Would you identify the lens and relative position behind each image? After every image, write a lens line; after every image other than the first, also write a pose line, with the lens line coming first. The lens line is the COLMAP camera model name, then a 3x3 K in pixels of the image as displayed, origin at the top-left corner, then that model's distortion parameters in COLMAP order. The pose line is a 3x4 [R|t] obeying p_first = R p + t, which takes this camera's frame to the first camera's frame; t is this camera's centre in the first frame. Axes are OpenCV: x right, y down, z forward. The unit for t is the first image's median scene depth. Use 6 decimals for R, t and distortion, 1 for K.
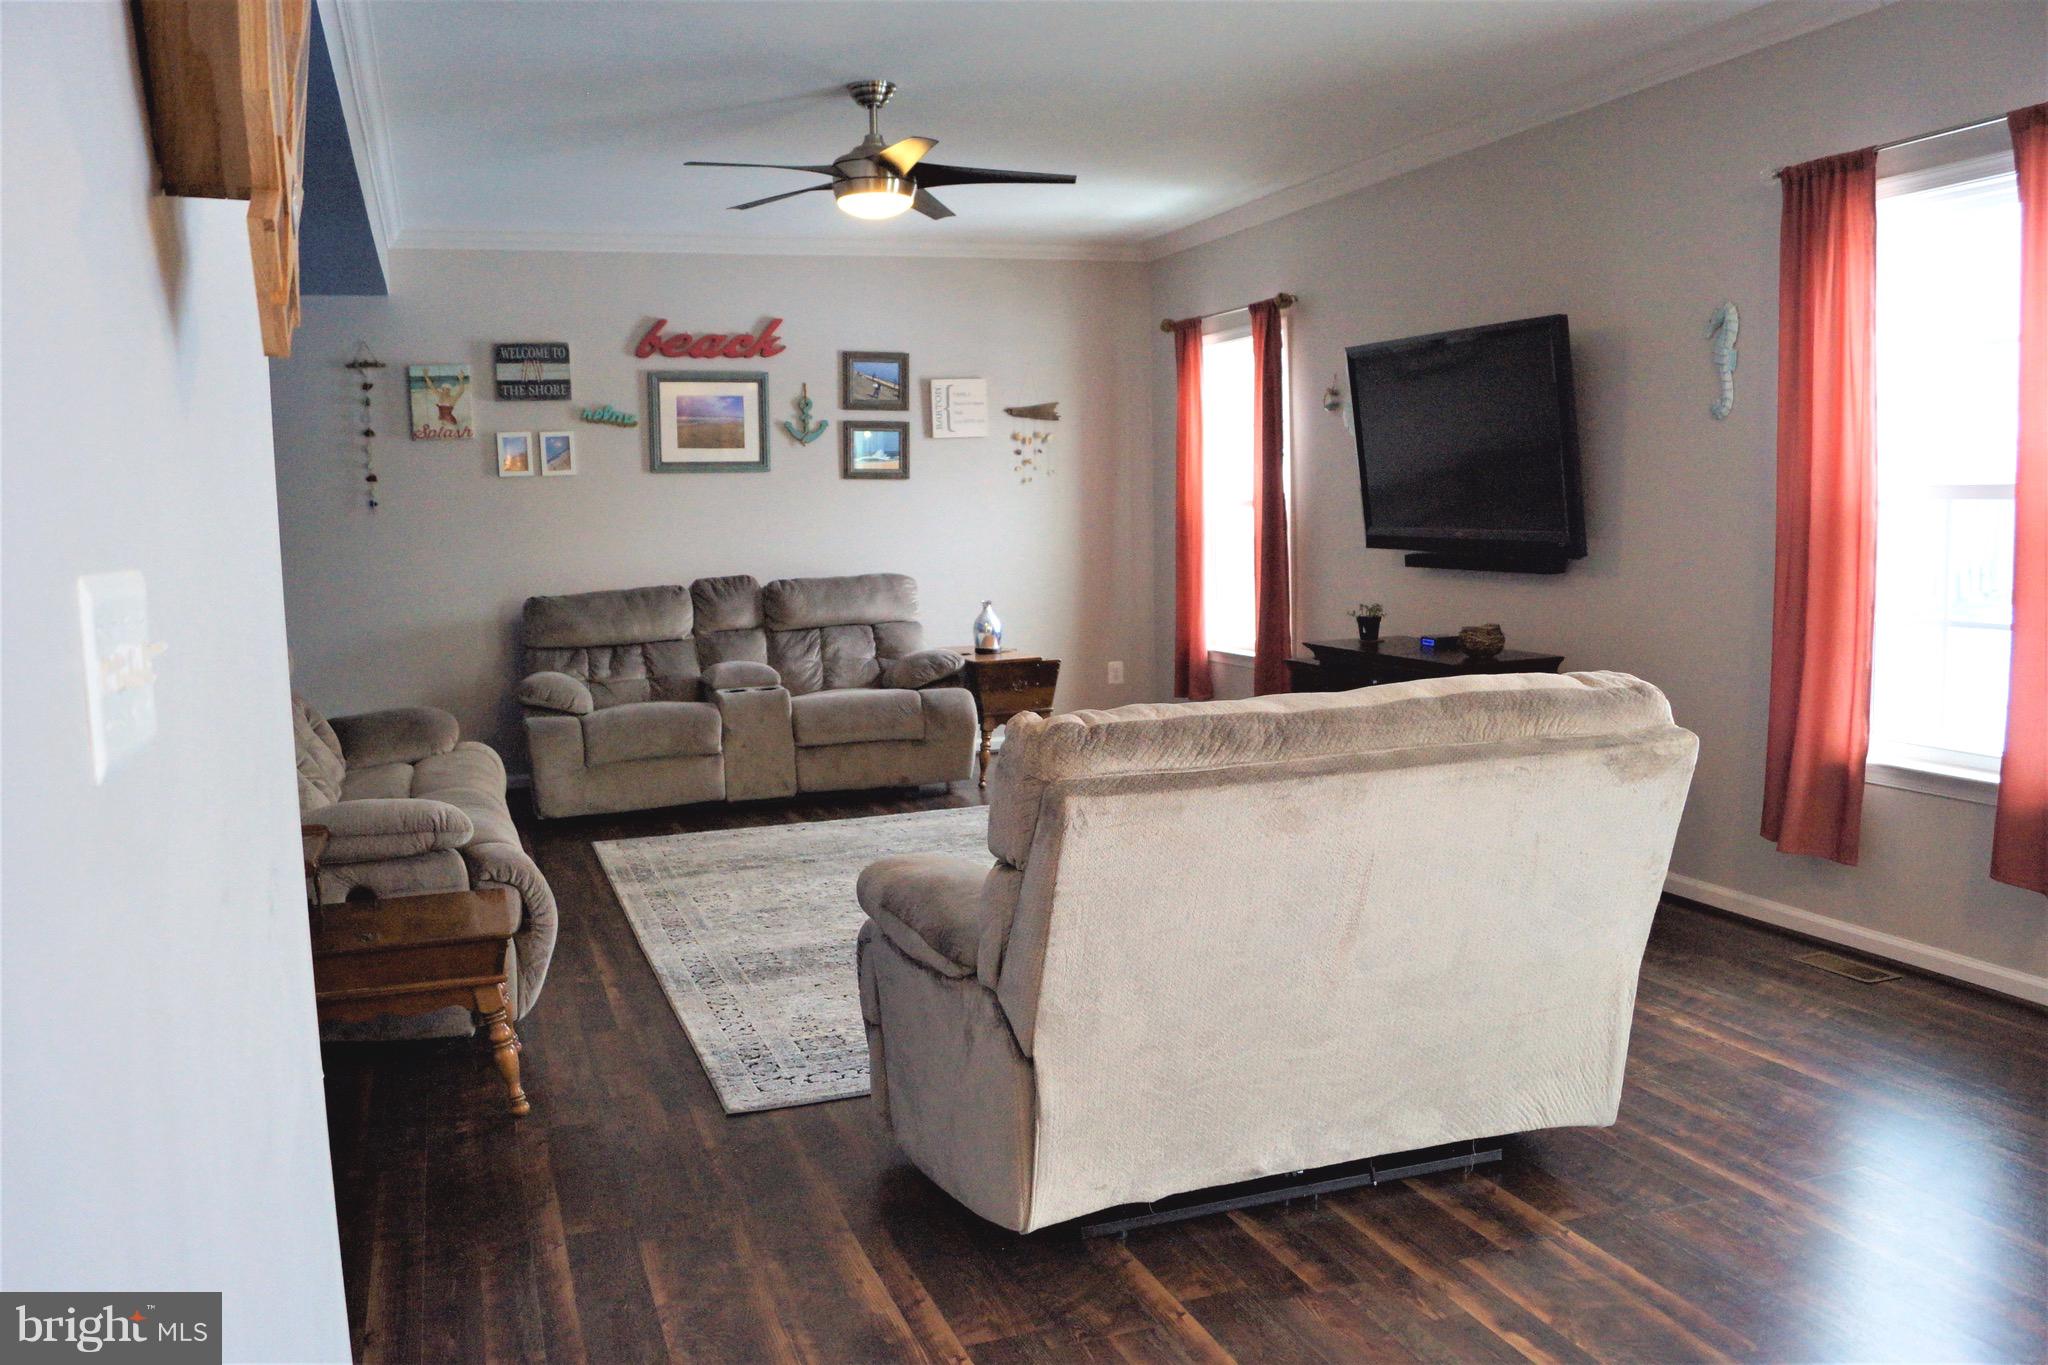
lens RADIAL K [[1644.7, 0, 1024.0], [0, 1644.7, 682.5], [0, 0, 1]] dist [-0.001706, 0.001247]
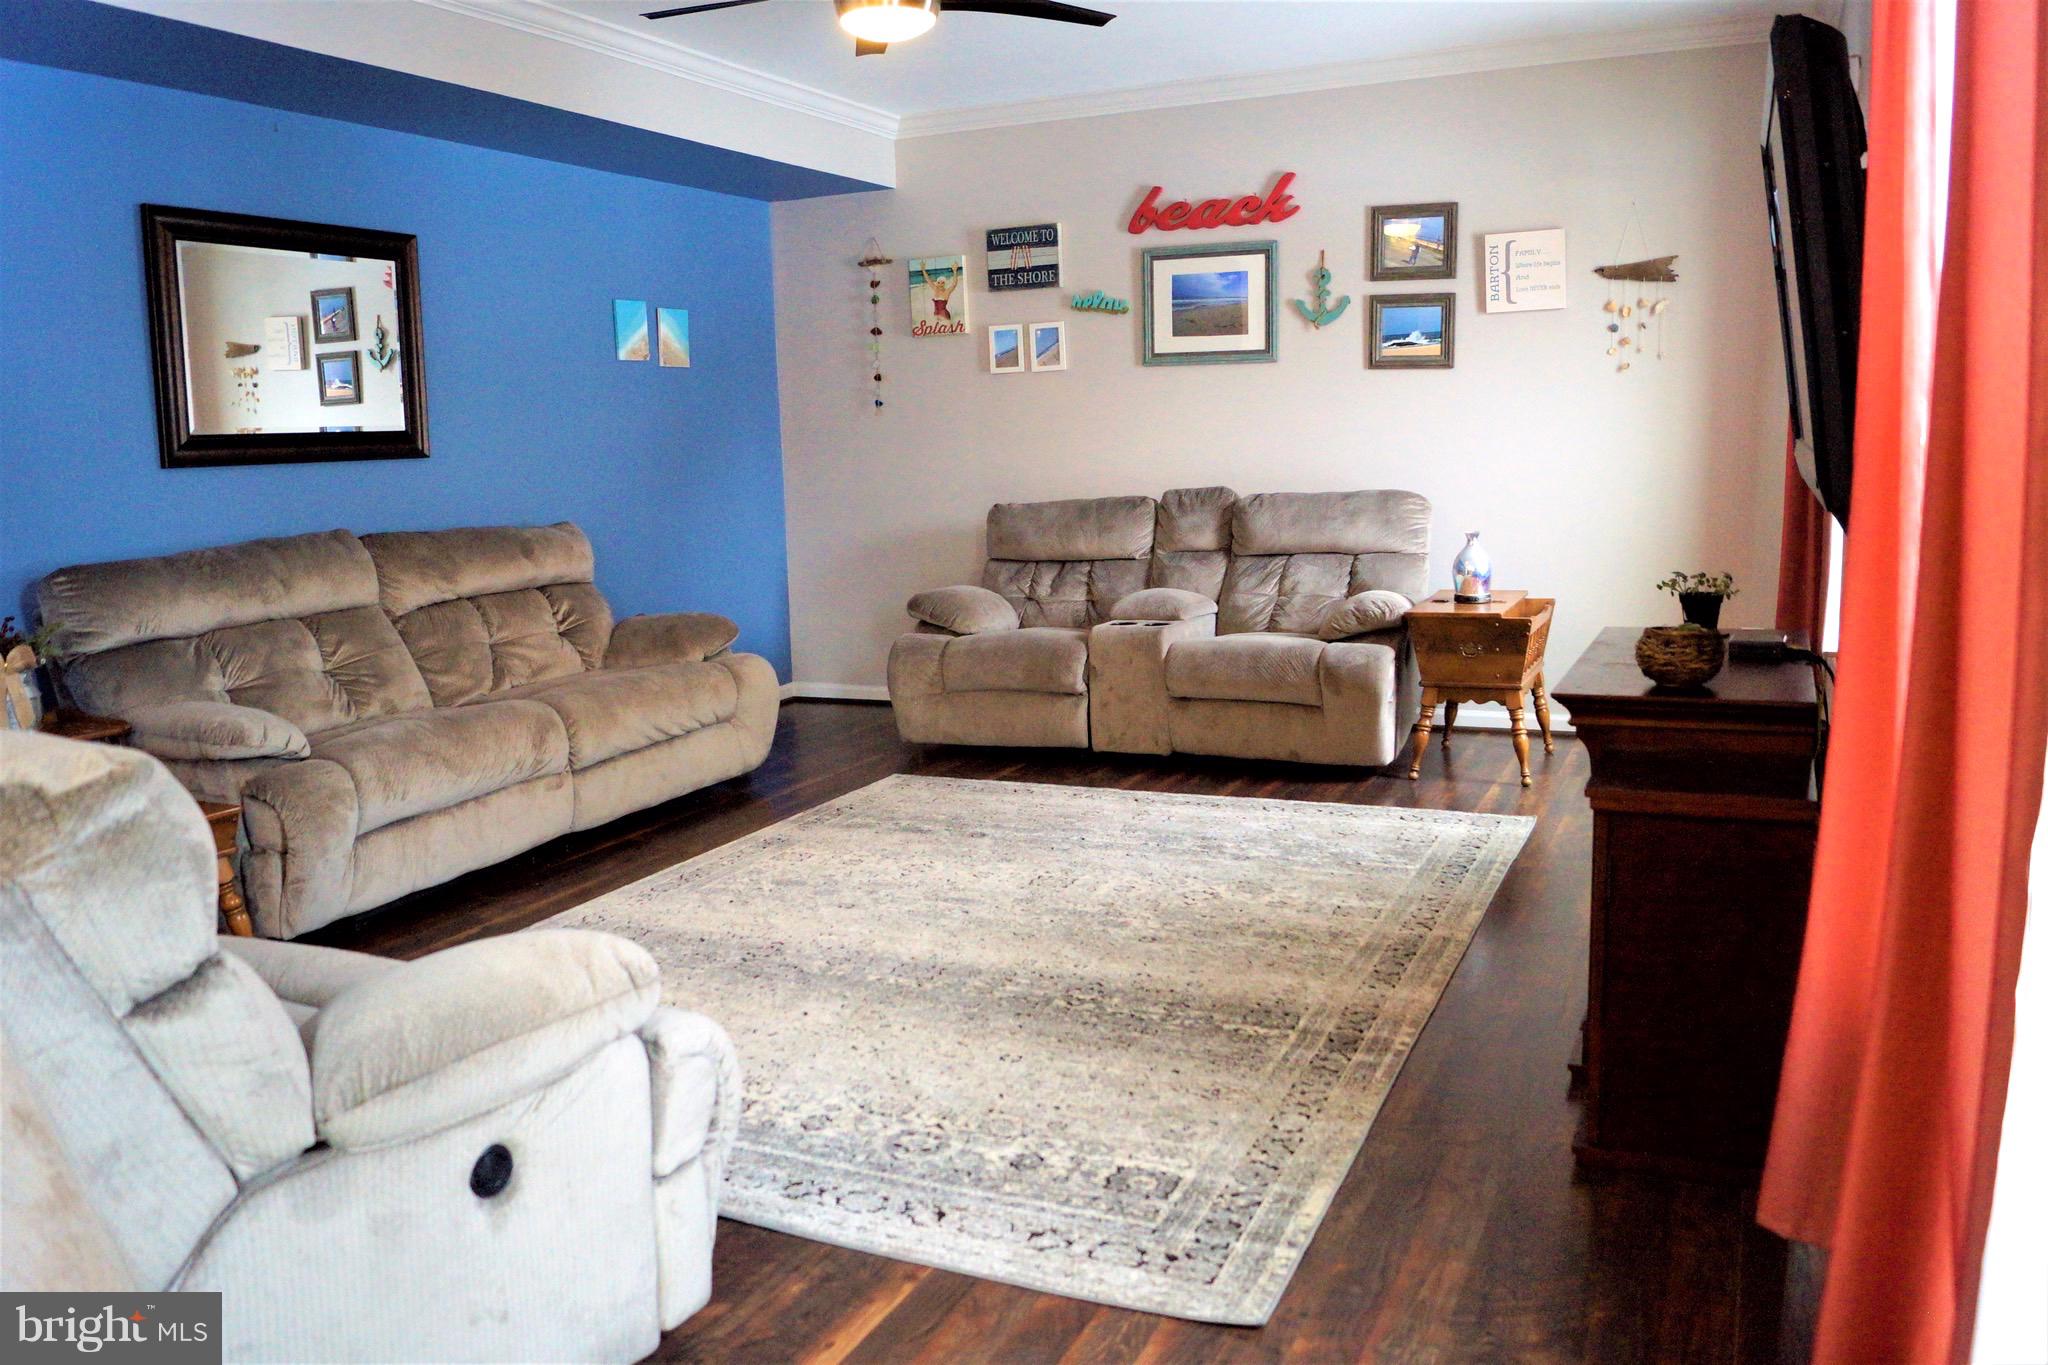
lens RADIAL K [[1659.0, 0, 1024.0], [0, 1659.0, 682.5], [0, 0, 1]] dist [-0.028997, -0.000585]
pose [[0.719583, 0.114891, -0.684836, 0.354749], [-0.065626, 0.993055, 0.097644, -0.042195], [0.691299, -0.025320, 0.722125, 0.315767]]
